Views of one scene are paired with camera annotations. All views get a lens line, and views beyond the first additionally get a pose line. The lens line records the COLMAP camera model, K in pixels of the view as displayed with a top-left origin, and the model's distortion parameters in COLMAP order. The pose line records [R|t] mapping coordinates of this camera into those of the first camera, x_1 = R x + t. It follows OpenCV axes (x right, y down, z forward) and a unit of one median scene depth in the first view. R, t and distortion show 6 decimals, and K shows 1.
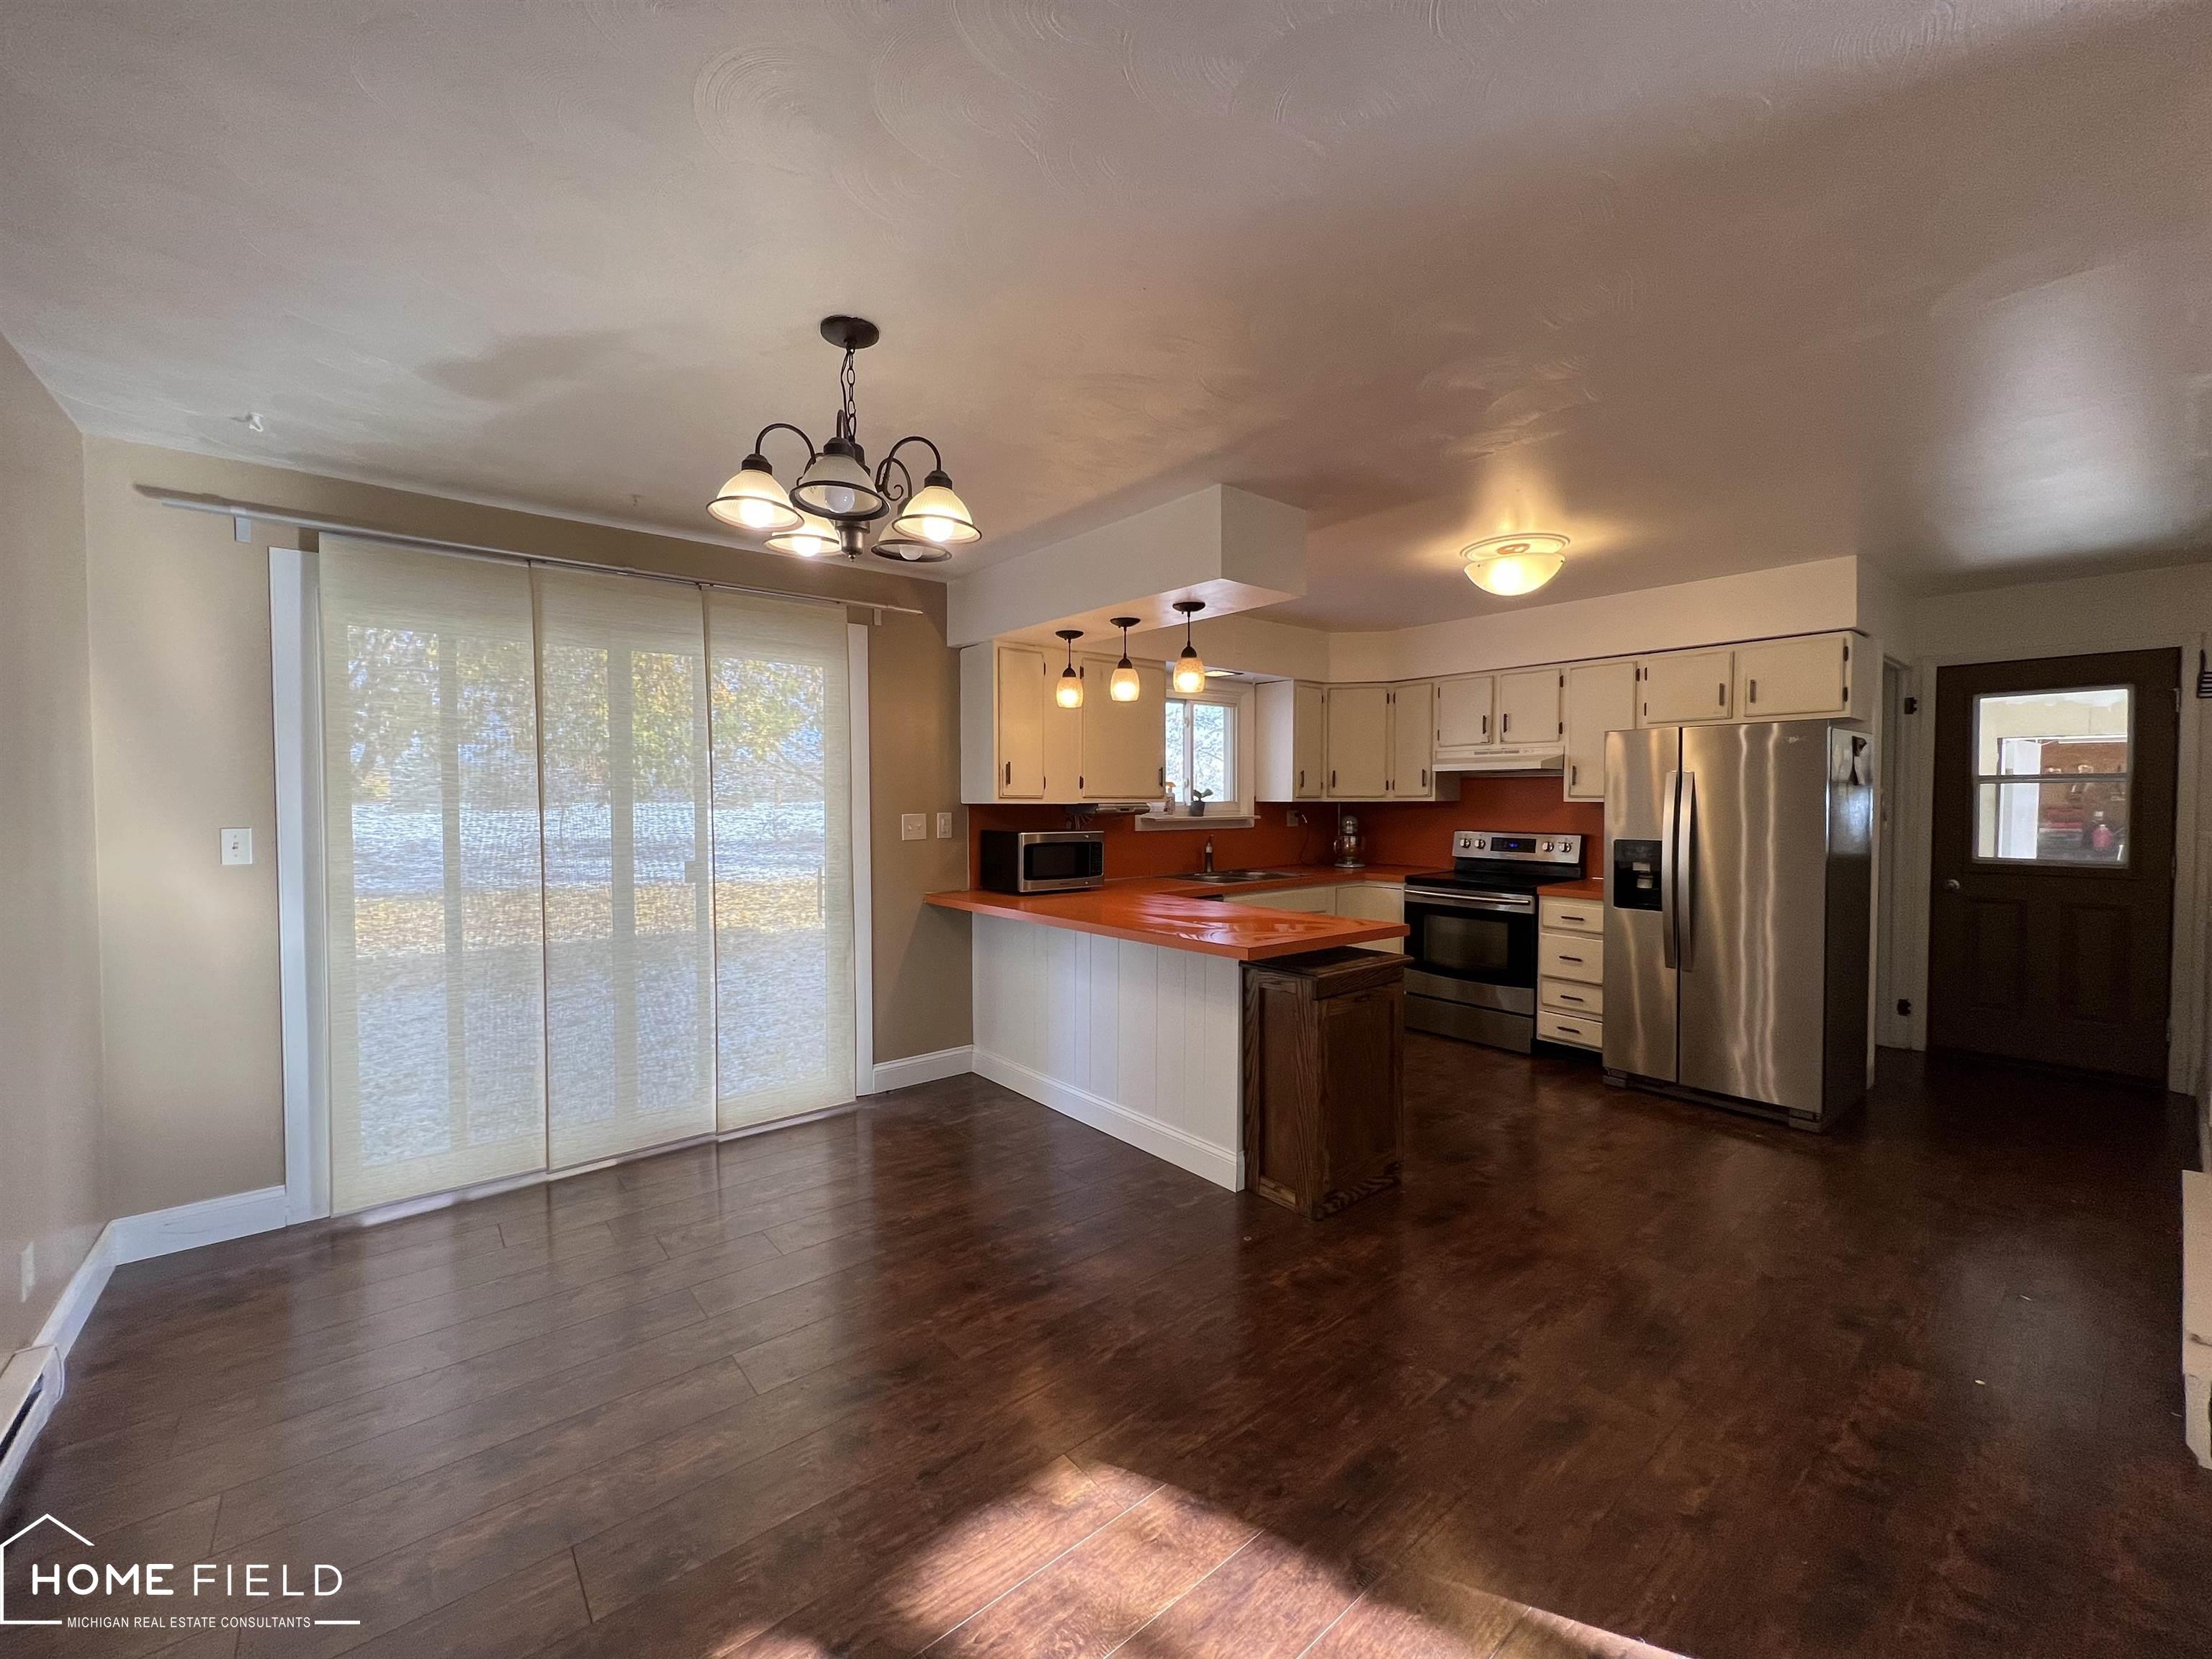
lens RADIAL K [[887.0, 0, 1098.2], [0, 887.0, 822.8], [0, 0, 1]] dist [-0.001915, 0.000351]
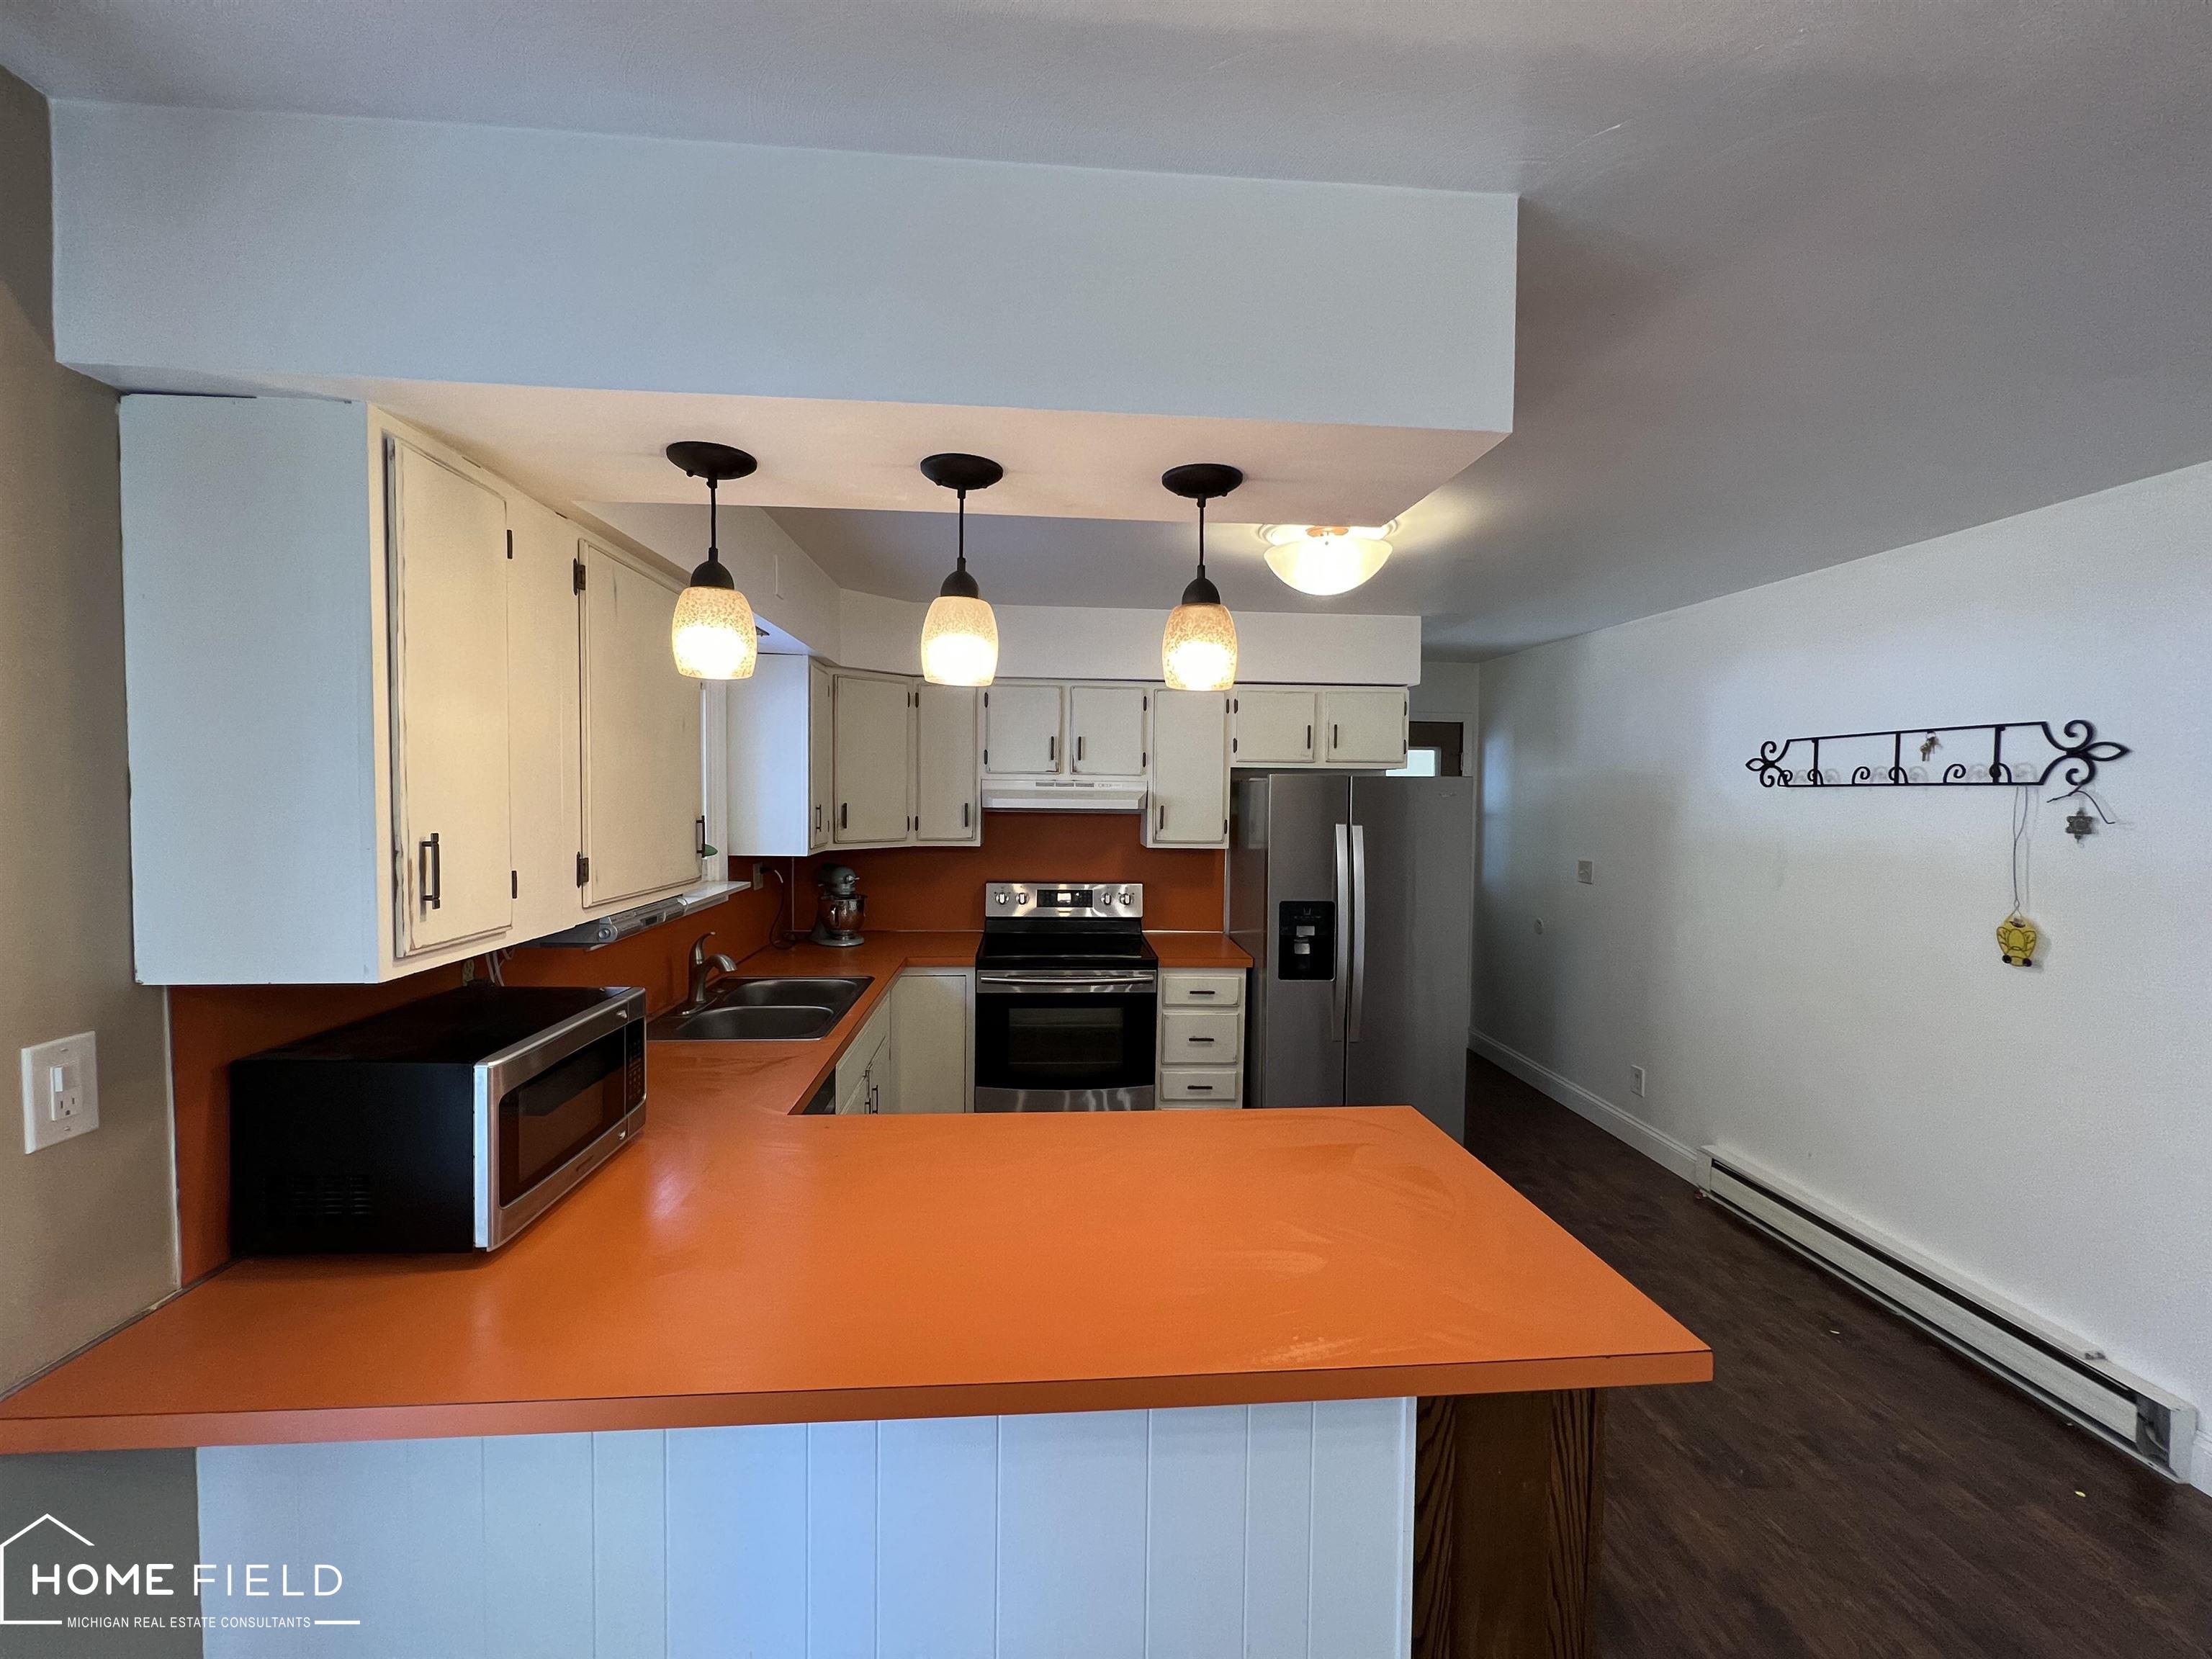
lens RADIAL K [[887.0, 0, 1102.1], [0, 887.0, 822.8], [0, 0, 1]] dist [-0.001915, 0.000351]
pose [[0.576522, -0.023127, 0.816755, -0.214029], [0.010777, 0.999728, 0.020701, -0.076297], [-0.817011, -0.003133, 0.576614, 0.647602]]
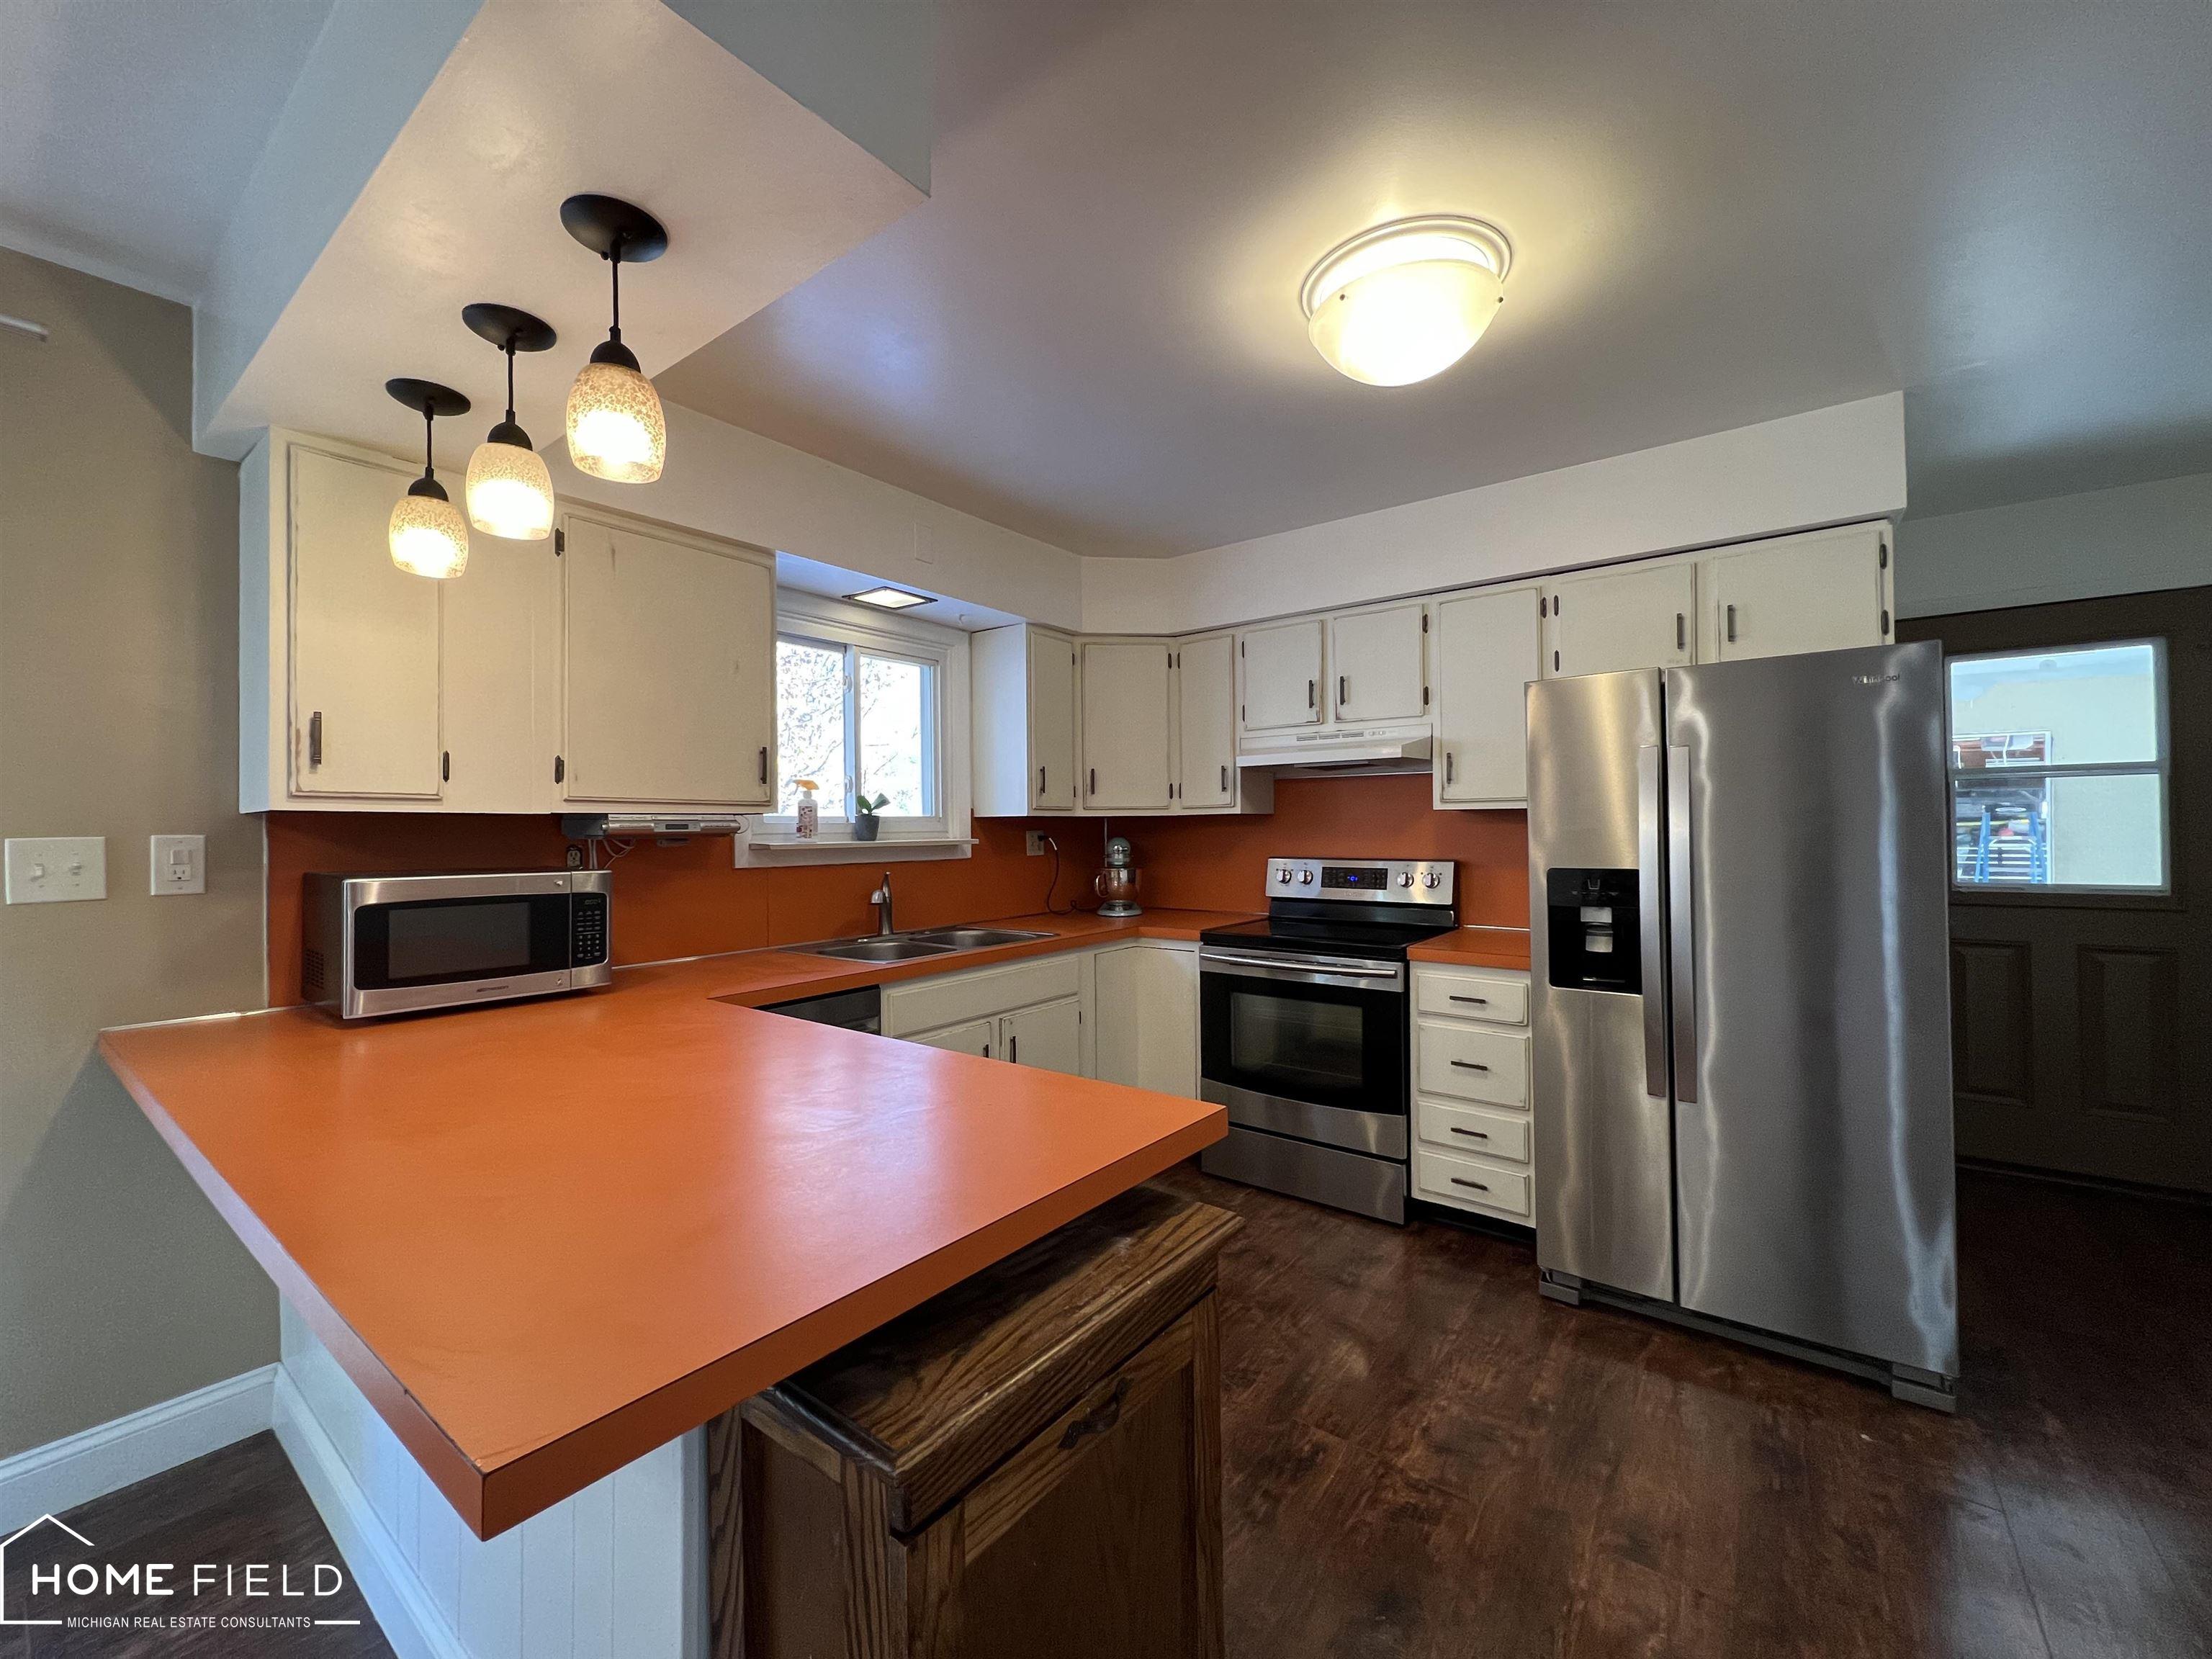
lens RADIAL K [[887.0, 0, 1097.7], [0, 887.0, 824.4], [0, 0, 1]] dist [-0.001915, 0.000351]
pose [[0.974077, -0.008073, 0.226074, 0.167770], [0.015872, 0.999339, -0.032699, 0.004634], [-0.225661, 0.035439, 0.973561, 0.504613]]
